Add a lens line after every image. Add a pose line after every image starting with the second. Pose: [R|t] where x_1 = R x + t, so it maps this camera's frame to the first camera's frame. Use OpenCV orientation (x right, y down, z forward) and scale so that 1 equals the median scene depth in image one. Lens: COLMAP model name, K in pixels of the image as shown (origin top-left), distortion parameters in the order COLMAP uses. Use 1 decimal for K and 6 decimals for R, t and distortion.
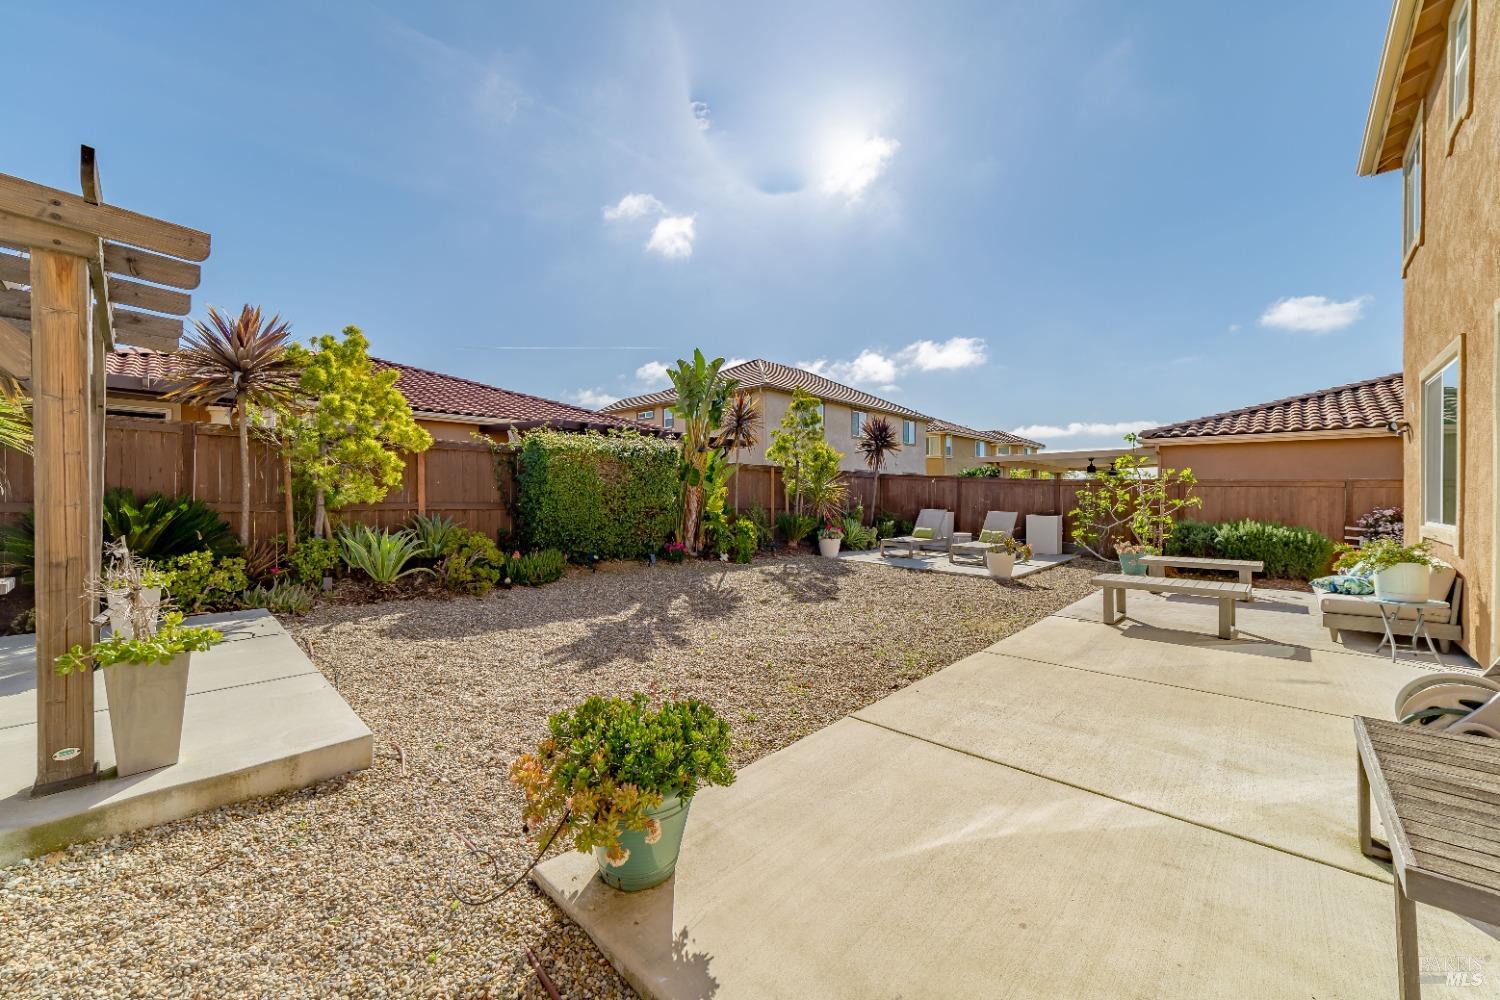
lens RADIAL K [[578.9, 0, 749.2], [0, 578.9, 495.6], [0, 0, 1]] dist [-0.015919, 0.004729]
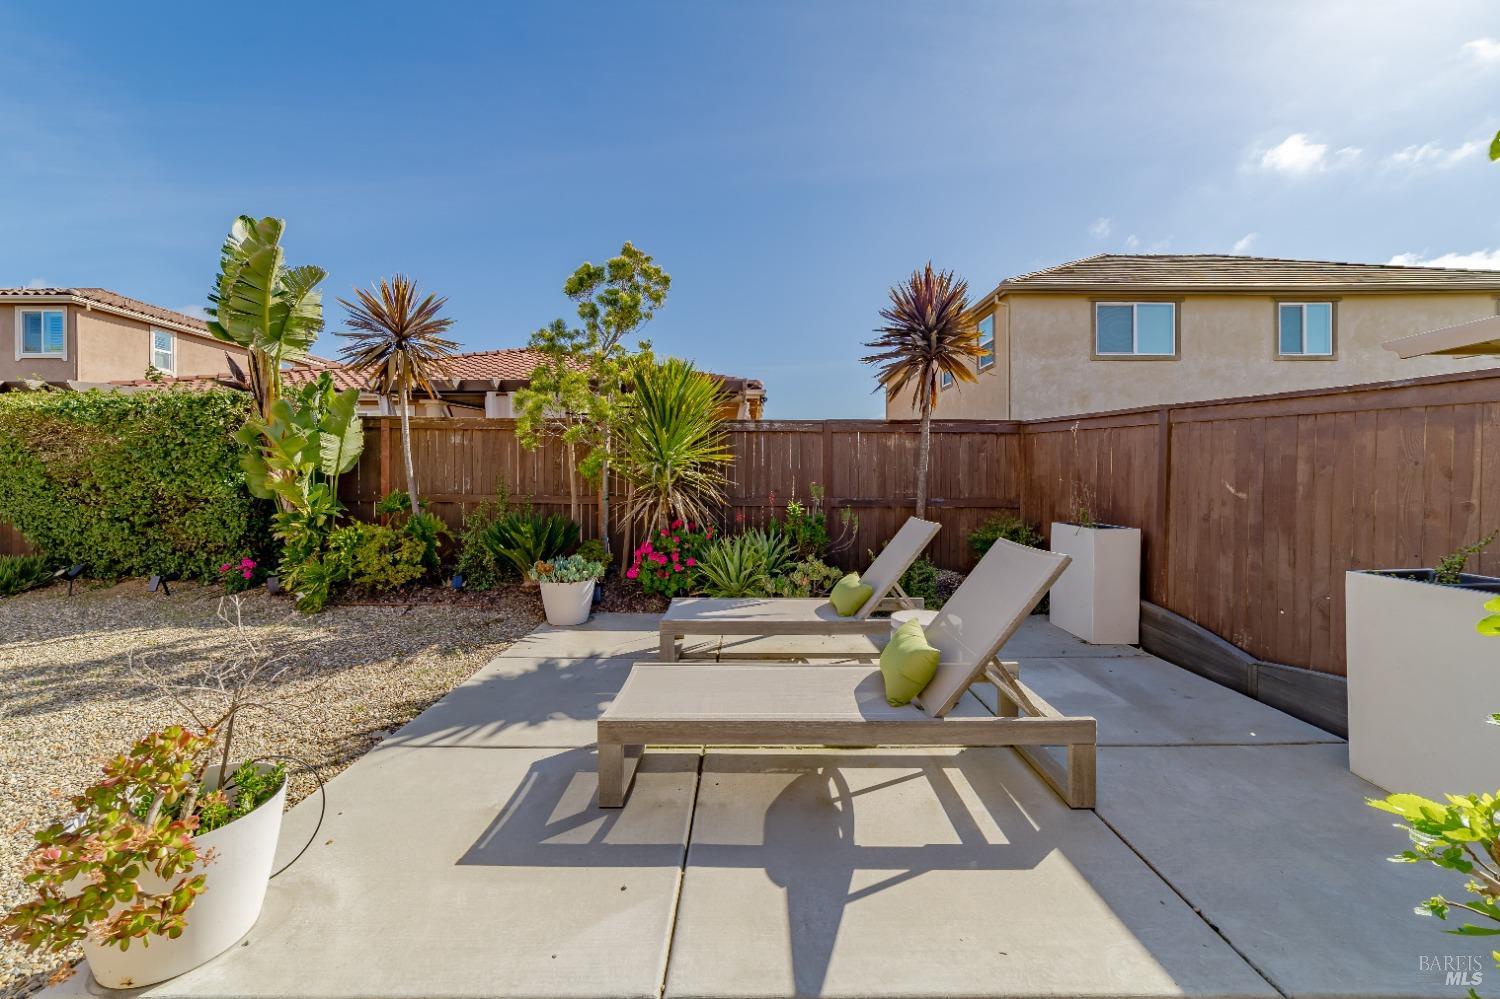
lens RADIAL K [[578.9, 0, 747.4], [0, 578.9, 488.8], [0, 0, 1]] dist [-0.015919, 0.004729]
pose [[0.689676, 0.002008, -0.724115, 0.600801], [0.006584, 0.999937, 0.009044, 0.005763], [0.724088, -0.011005, 0.689620, 0.927551]]
